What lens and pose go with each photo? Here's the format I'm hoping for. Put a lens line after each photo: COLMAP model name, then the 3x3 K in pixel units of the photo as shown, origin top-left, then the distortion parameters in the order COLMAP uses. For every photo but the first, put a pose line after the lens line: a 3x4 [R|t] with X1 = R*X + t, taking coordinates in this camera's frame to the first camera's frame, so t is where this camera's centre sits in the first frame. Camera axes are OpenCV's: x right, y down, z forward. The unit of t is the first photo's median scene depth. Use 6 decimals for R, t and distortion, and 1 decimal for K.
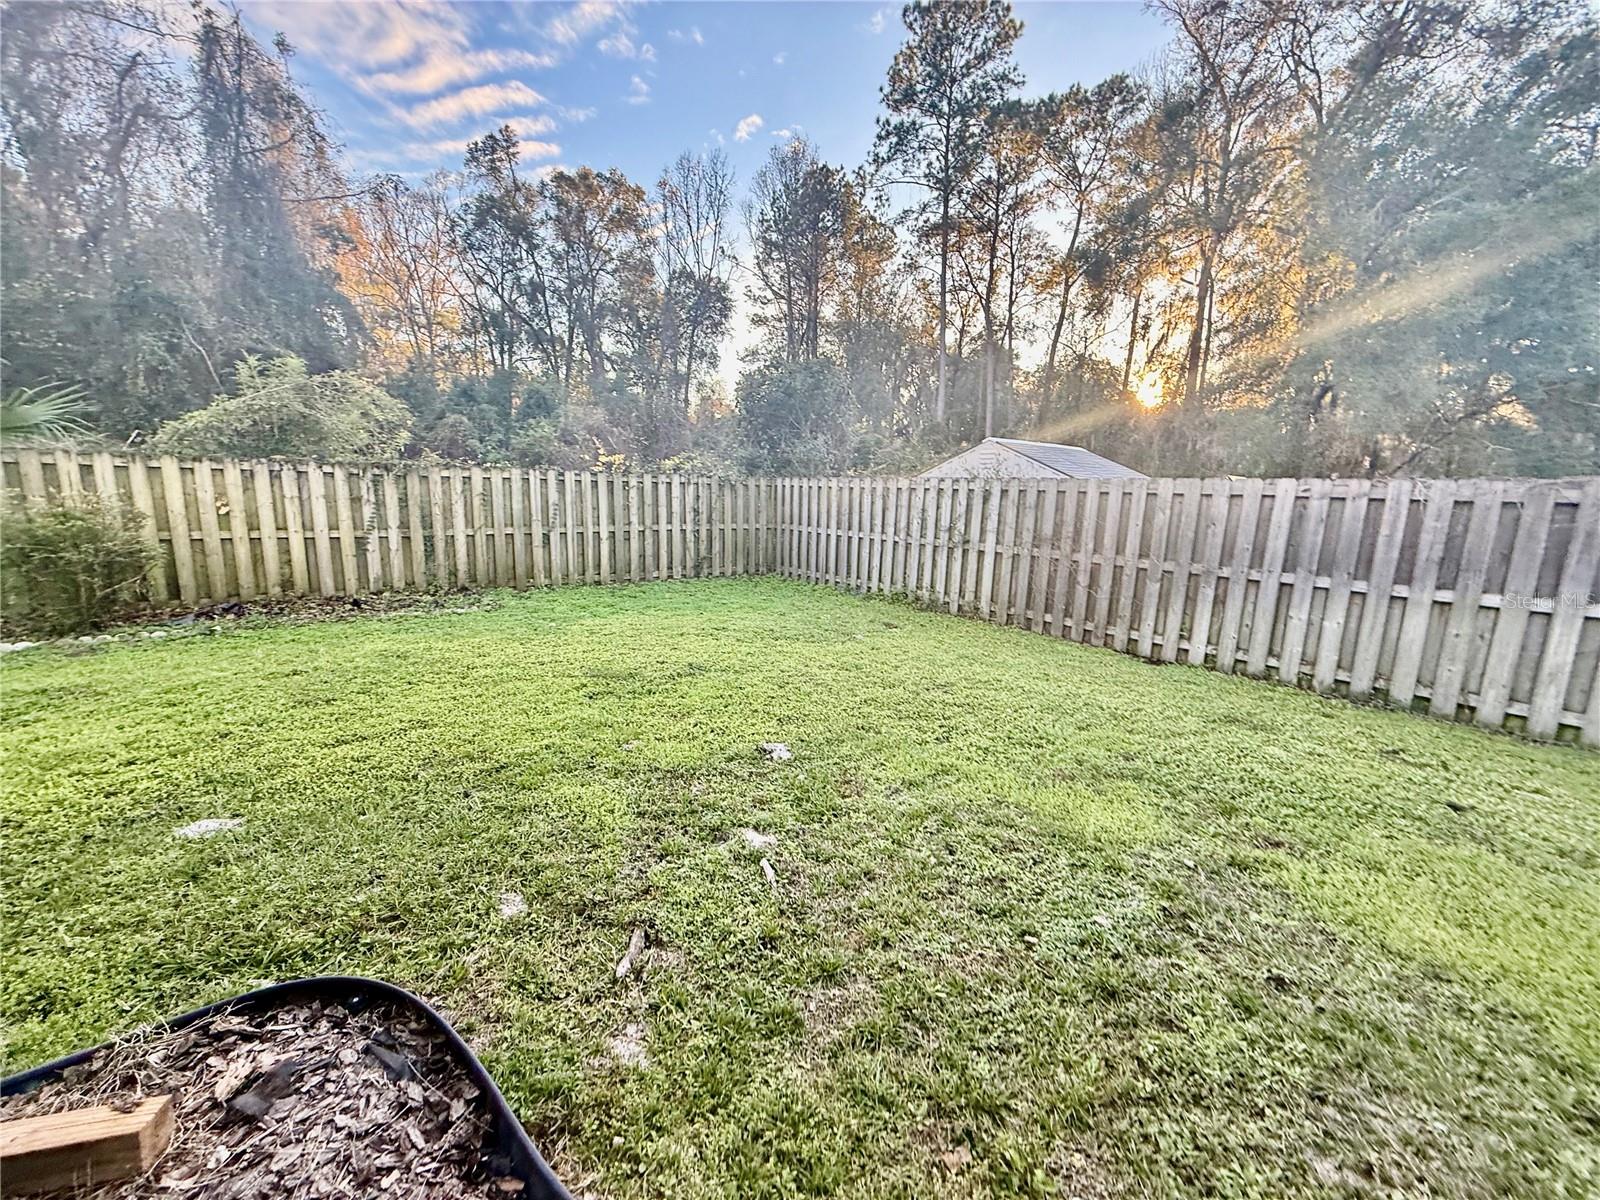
lens RADIAL K [[631.9, 0, 797.5], [0, 631.9, 601.4], [0, 0, 1]] dist [0.001464, 0.000089]
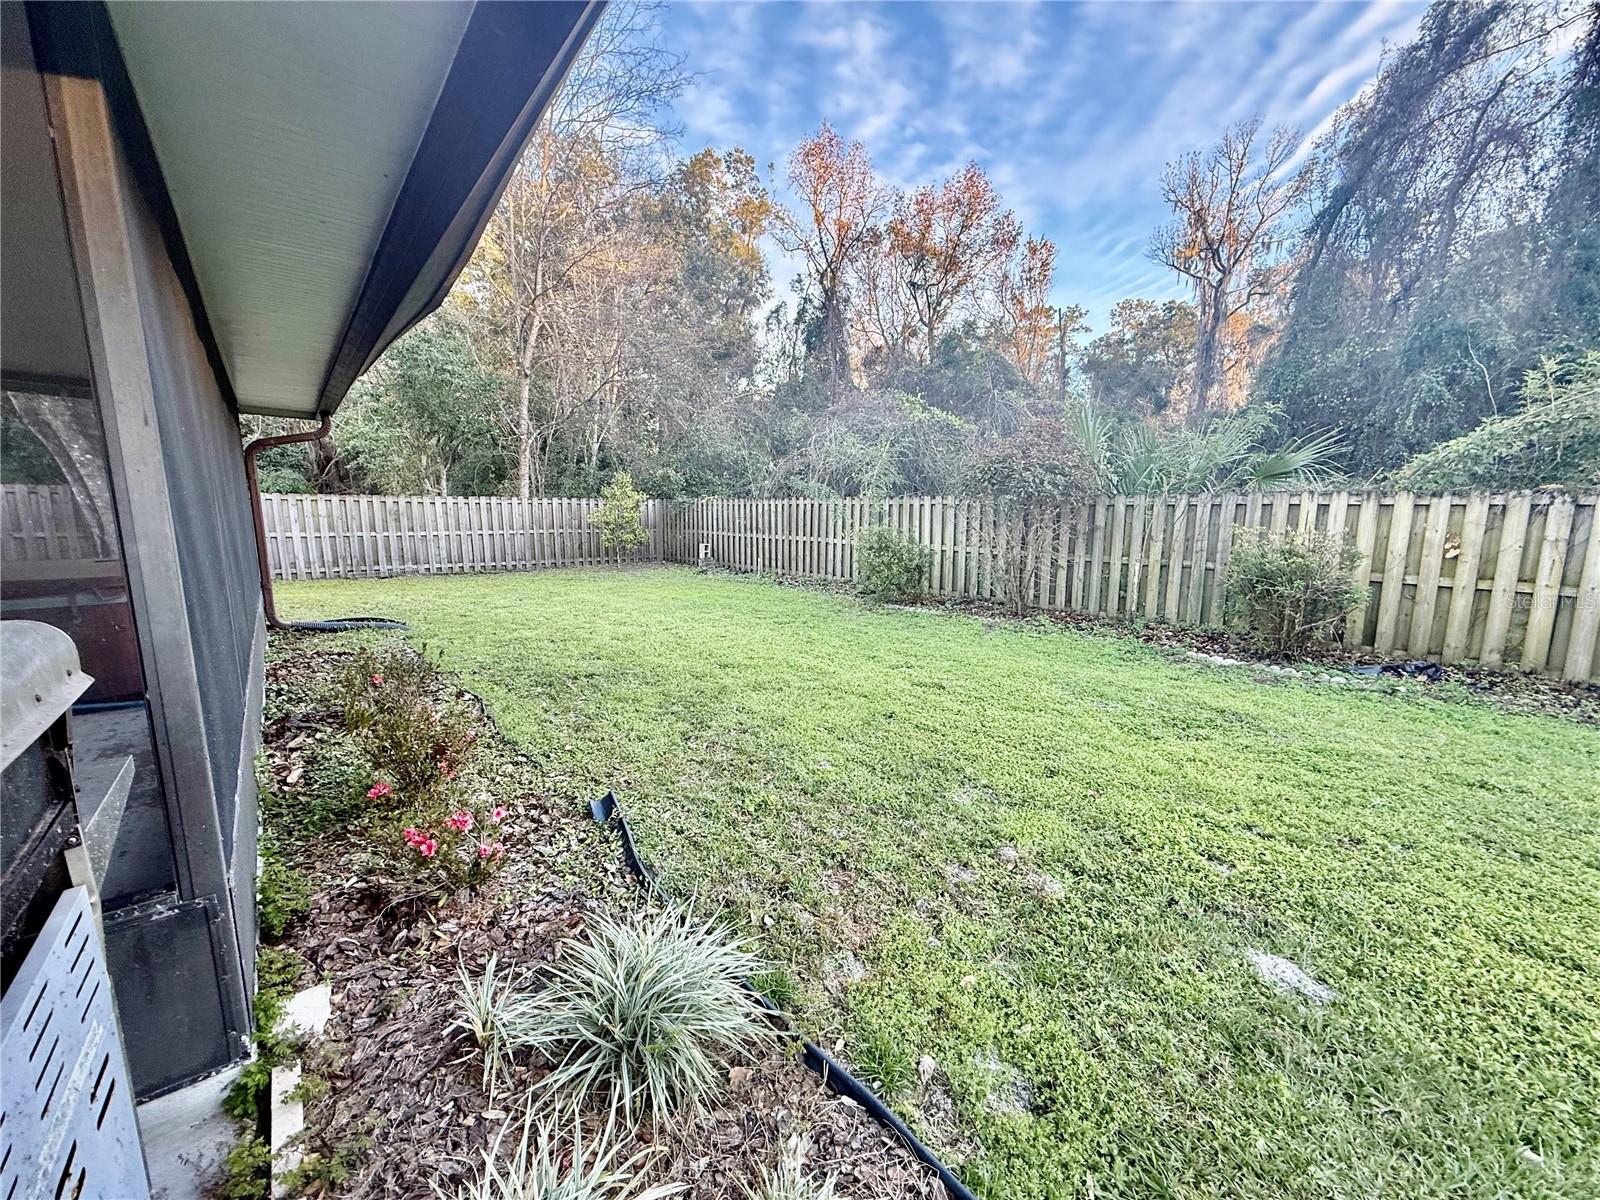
lens RADIAL K [[631.9, 0, 797.5], [0, 631.9, 601.4], [0, 0, 1]] dist [0.001464, 0.000089]
pose [[0.030962, 0.123739, -0.991832, -0.098027], [-0.181256, 0.976550, 0.116174, -0.023332], [0.982948, 0.176179, 0.052665, 0.119427]]
